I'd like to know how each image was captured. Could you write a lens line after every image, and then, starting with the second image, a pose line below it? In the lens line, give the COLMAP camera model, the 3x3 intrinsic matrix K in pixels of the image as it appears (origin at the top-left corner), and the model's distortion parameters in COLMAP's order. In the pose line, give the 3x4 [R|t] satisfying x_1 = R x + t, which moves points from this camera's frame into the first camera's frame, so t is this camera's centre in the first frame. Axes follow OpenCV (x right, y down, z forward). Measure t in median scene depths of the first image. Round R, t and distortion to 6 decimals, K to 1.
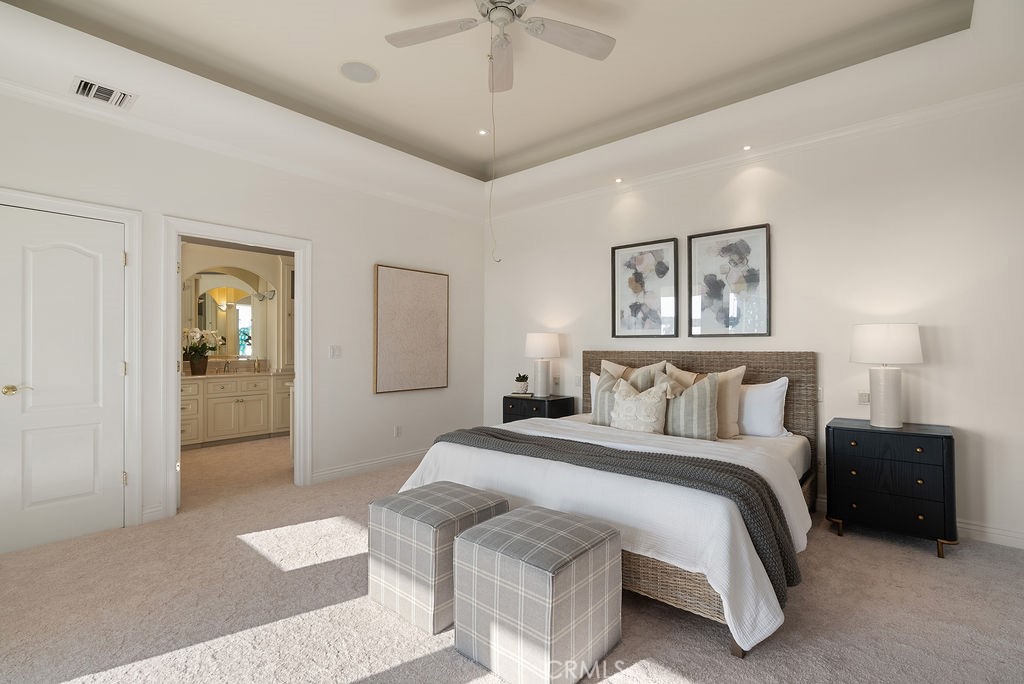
lens RADIAL K [[478.8, 0, 515.9], [0, 478.8, 337.9], [0, 0, 1]] dist [-0.006182, 0.001925]
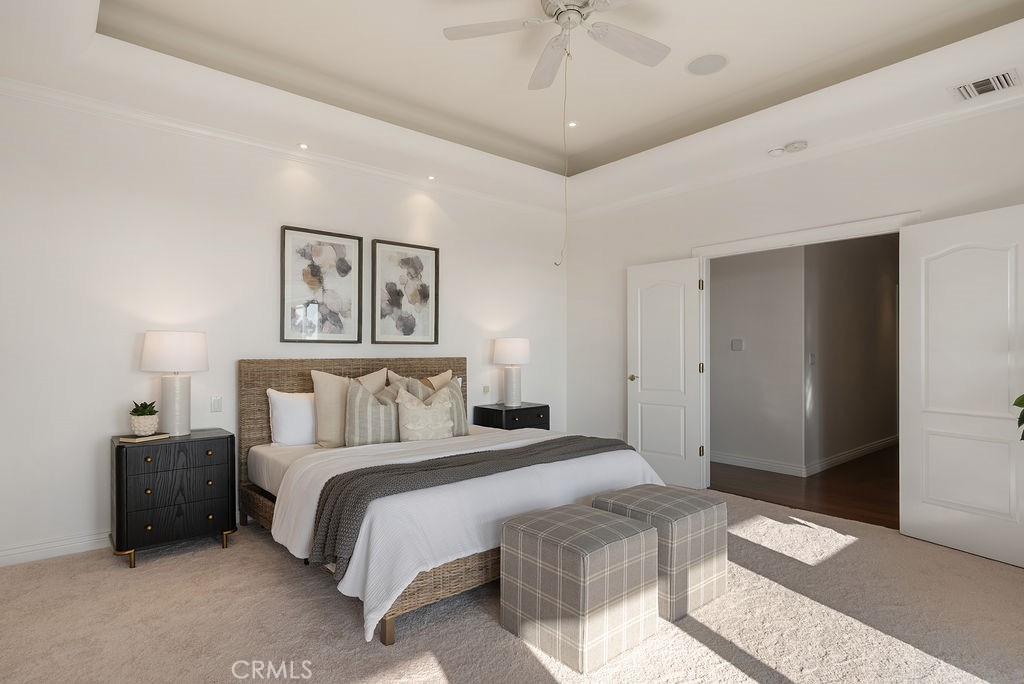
lens RADIAL K [[526.0, 0, 519.6], [0, 526.0, 351.8], [0, 0, 1]] dist [0.001500, 0.002612]
pose [[0.148648, 0.000582, 0.988890, -0.649849], [-0.014514, 0.999893, 0.001593, 0.009070], [-0.988784, -0.014589, 0.148641, 0.546595]]
